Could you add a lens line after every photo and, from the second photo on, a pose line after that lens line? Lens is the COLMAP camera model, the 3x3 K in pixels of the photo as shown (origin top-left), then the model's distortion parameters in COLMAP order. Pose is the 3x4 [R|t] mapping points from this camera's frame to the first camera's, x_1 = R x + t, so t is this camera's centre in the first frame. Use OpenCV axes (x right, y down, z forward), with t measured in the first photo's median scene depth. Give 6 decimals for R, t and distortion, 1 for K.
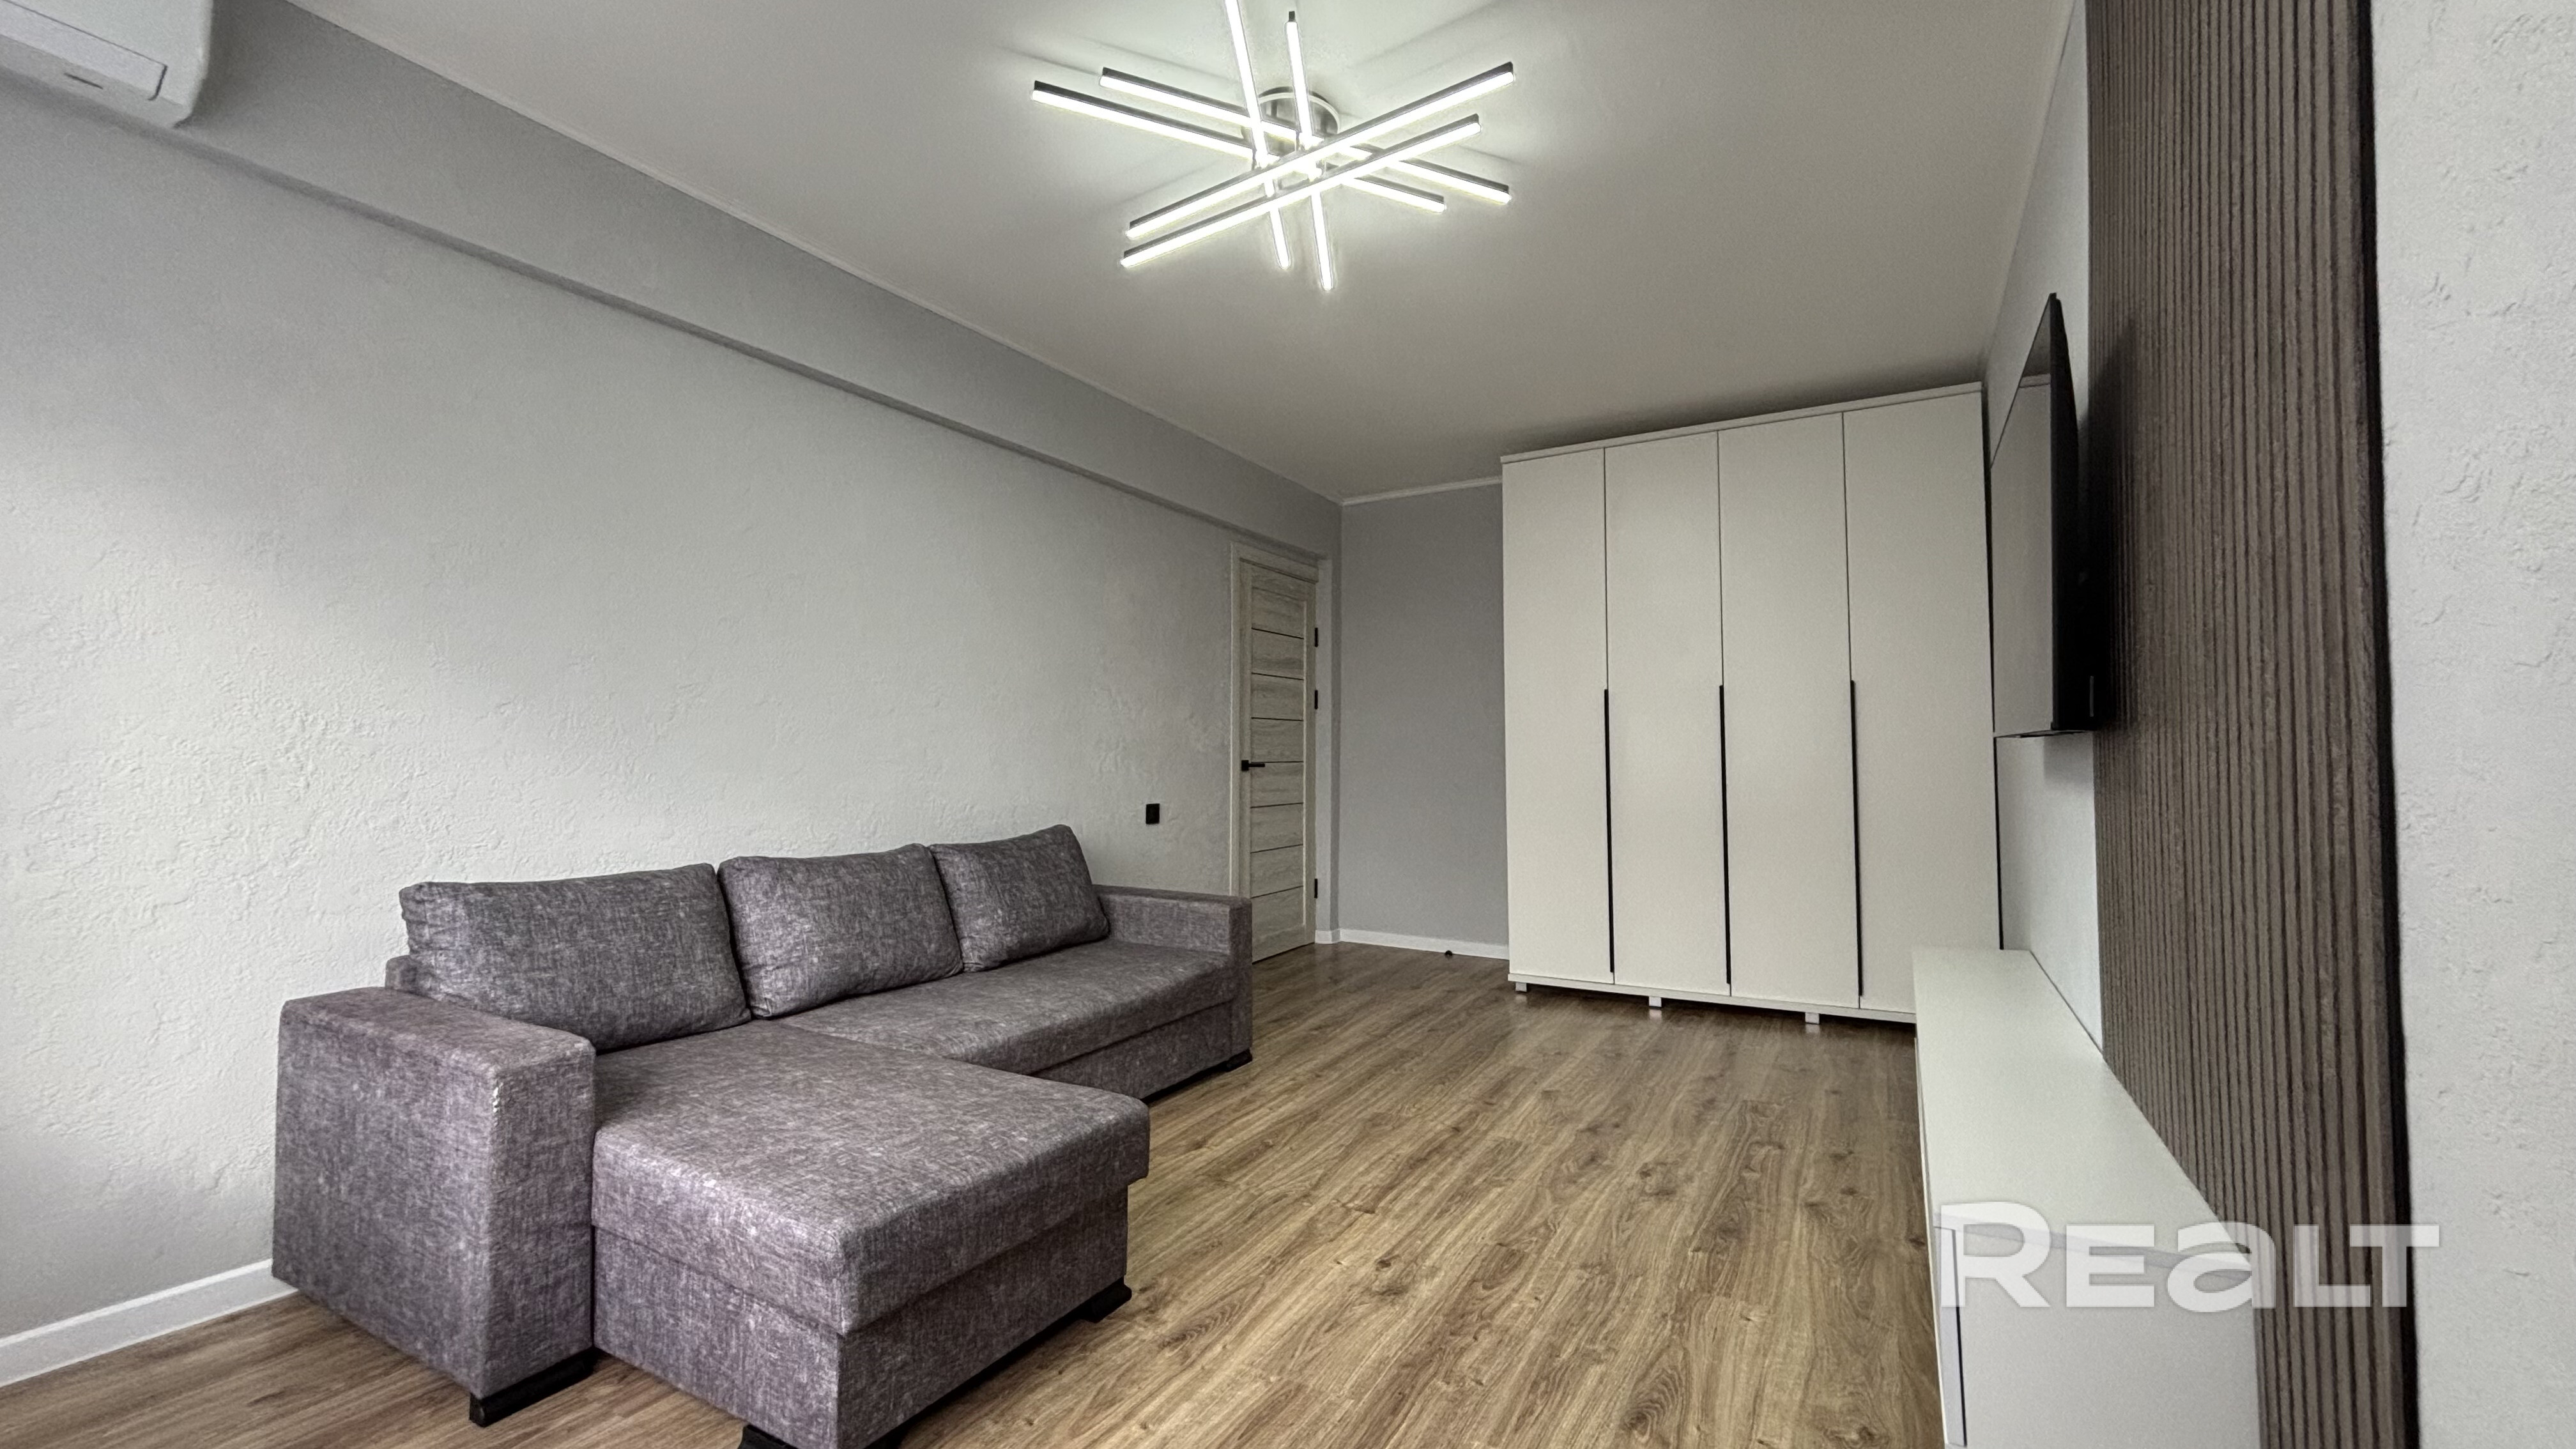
lens RADIAL K [[1035.2, 0, 1284.8], [0, 1035.2, 727.5], [0, 0, 1]] dist [0.017218, -0.000016]
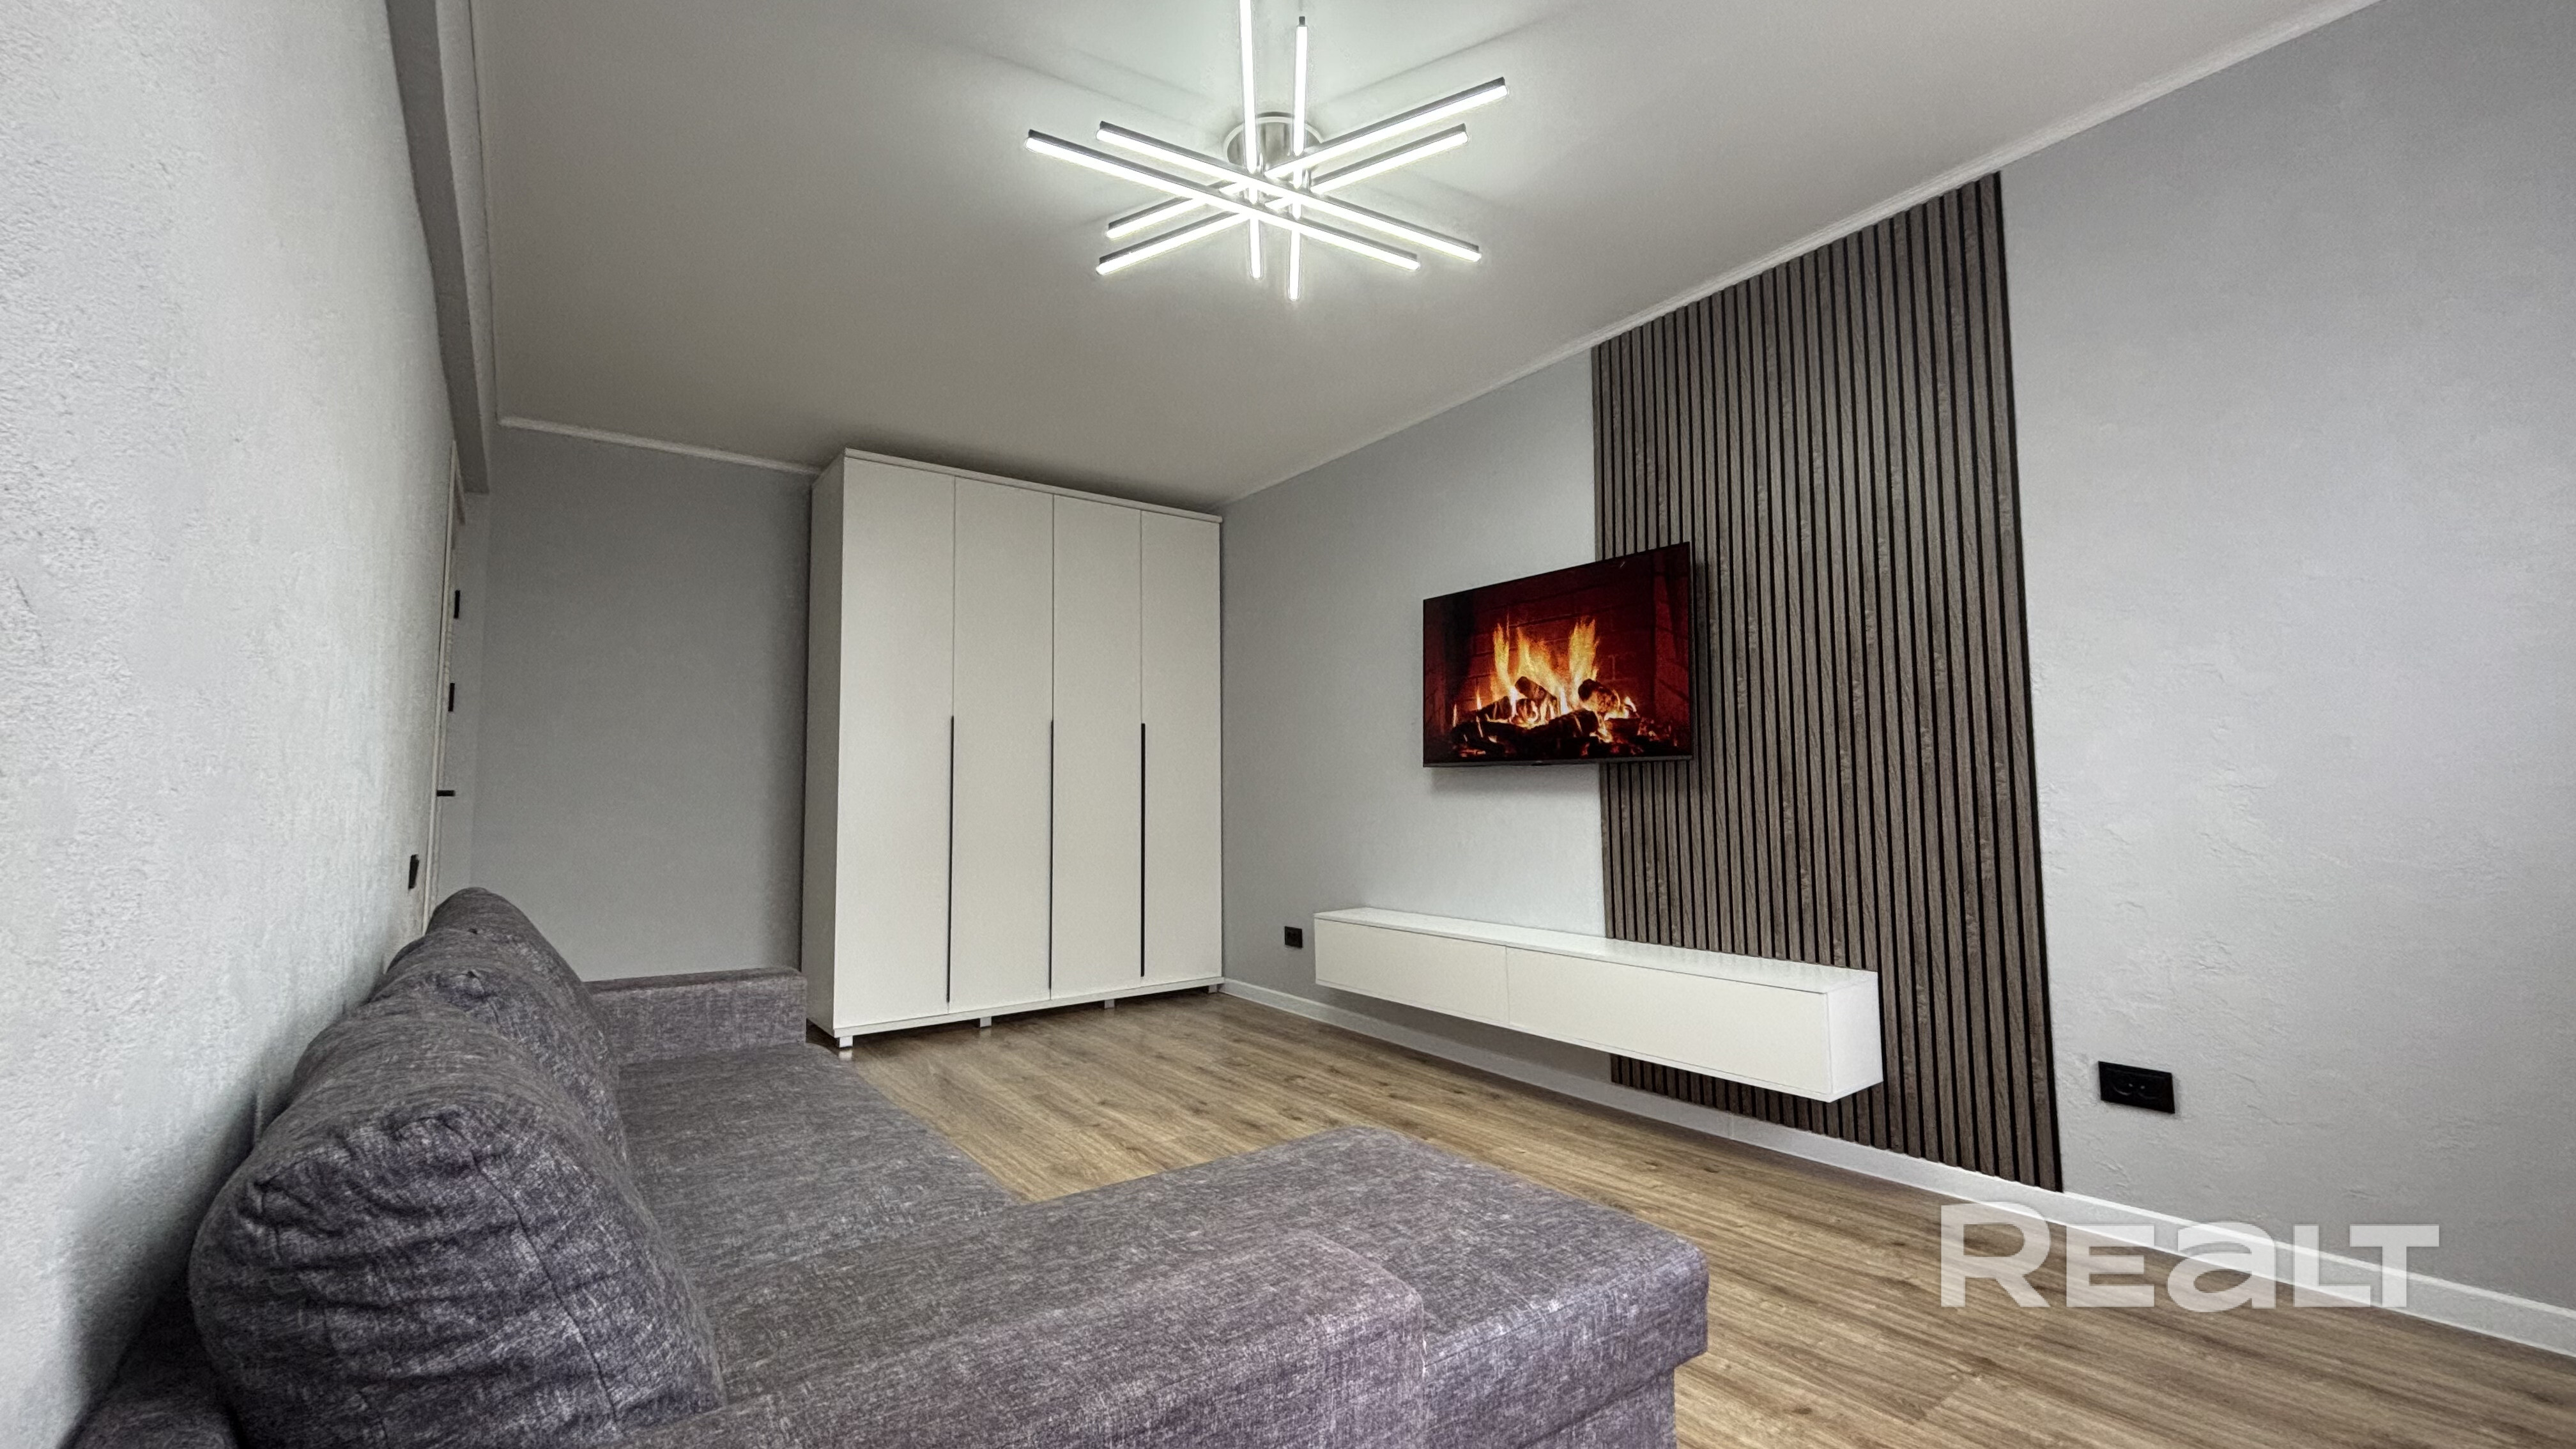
lens RADIAL K [[1035.2, 0, 1284.8], [0, 1035.2, 727.5], [0, 0, 1]] dist [0.017218, -0.000016]
pose [[0.404087, 0.059599, 0.912777, -0.495415], [-0.020861, 0.998216, -0.055943, 0.025663], [-0.914483, 0.003565, 0.404609, 0.323853]]
